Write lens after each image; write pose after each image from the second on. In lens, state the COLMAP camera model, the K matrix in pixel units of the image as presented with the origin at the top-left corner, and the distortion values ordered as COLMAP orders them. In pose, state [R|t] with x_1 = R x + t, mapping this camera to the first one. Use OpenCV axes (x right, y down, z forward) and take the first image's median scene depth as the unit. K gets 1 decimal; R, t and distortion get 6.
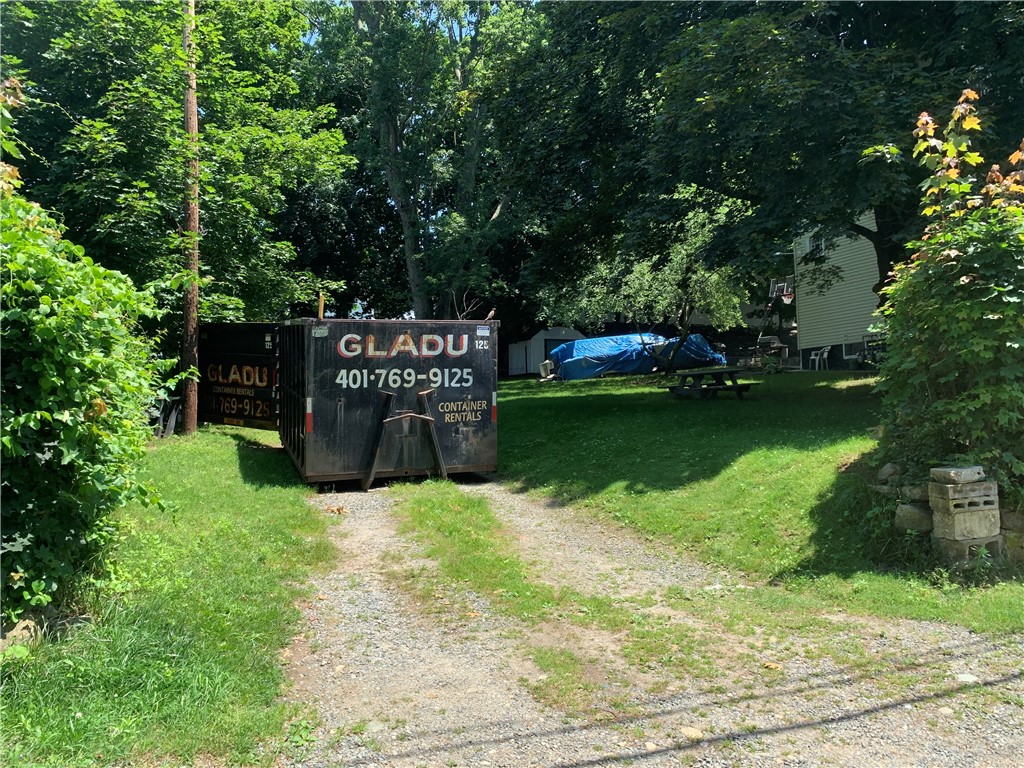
lens RADIAL K [[781.8, 0, 512.5], [0, 781.8, 372.5], [0, 0, 1]] dist [0.018792, -0.013414]
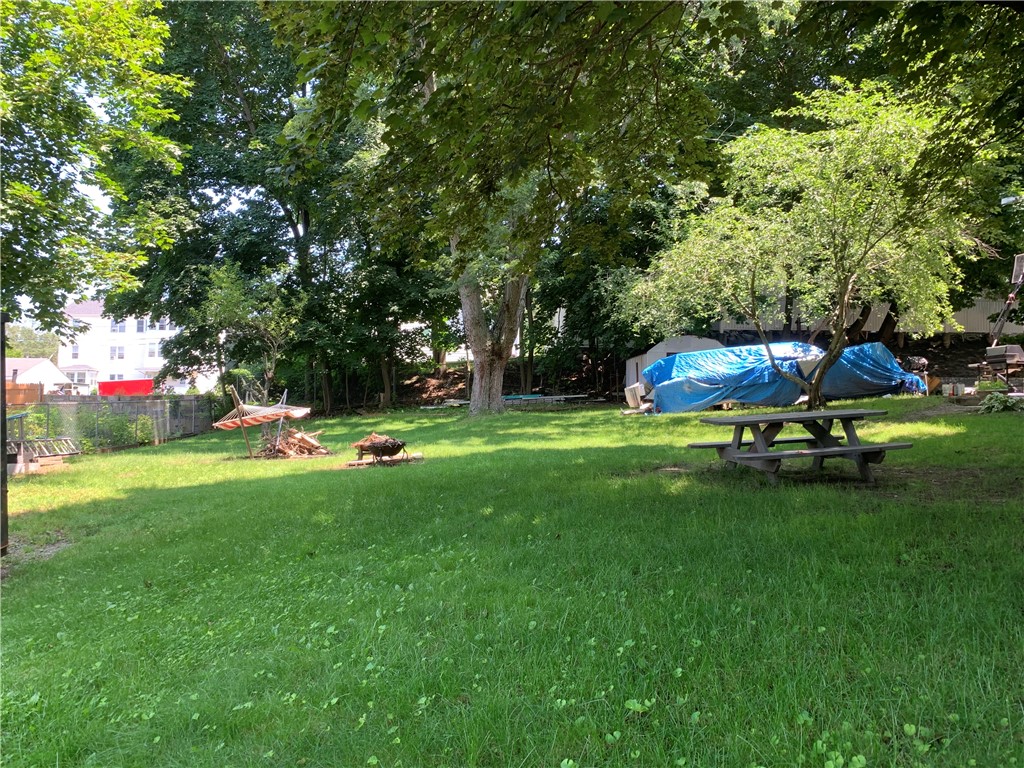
lens RADIAL K [[784.0, 0, 514.0], [0, 784.0, 366.8], [0, 0, 1]] dist [0.045924, -0.062189]
pose [[0.961439, 0.000114, -0.275019, 0.138880], [-0.008336, 0.999552, -0.028728, -0.009626], [0.274893, 0.029913, 0.961009, 0.327529]]
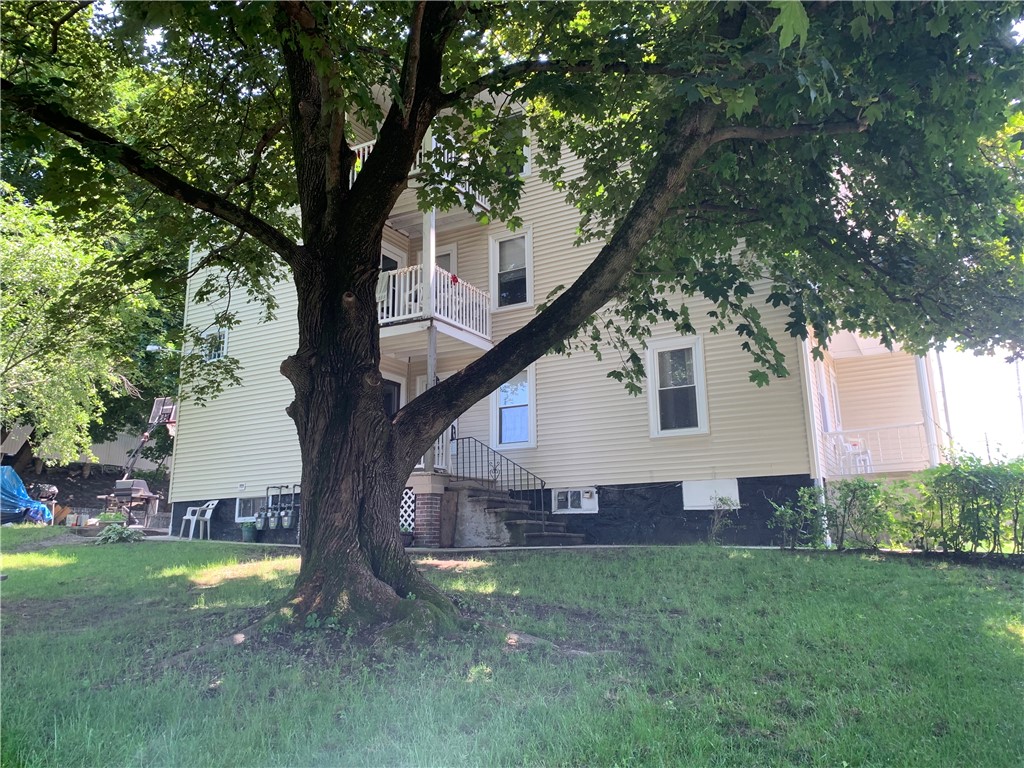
lens RADIAL K [[781.8, 0, 512.5], [0, 781.8, 372.5], [0, 0, 1]] dist [0.018792, -0.013414]
pose [[0.760760, 0.167508, 0.627045, 0.152841], [-0.040881, 0.976570, -0.211281, -0.009183], [-0.647745, 0.135100, 0.749783, 0.316870]]
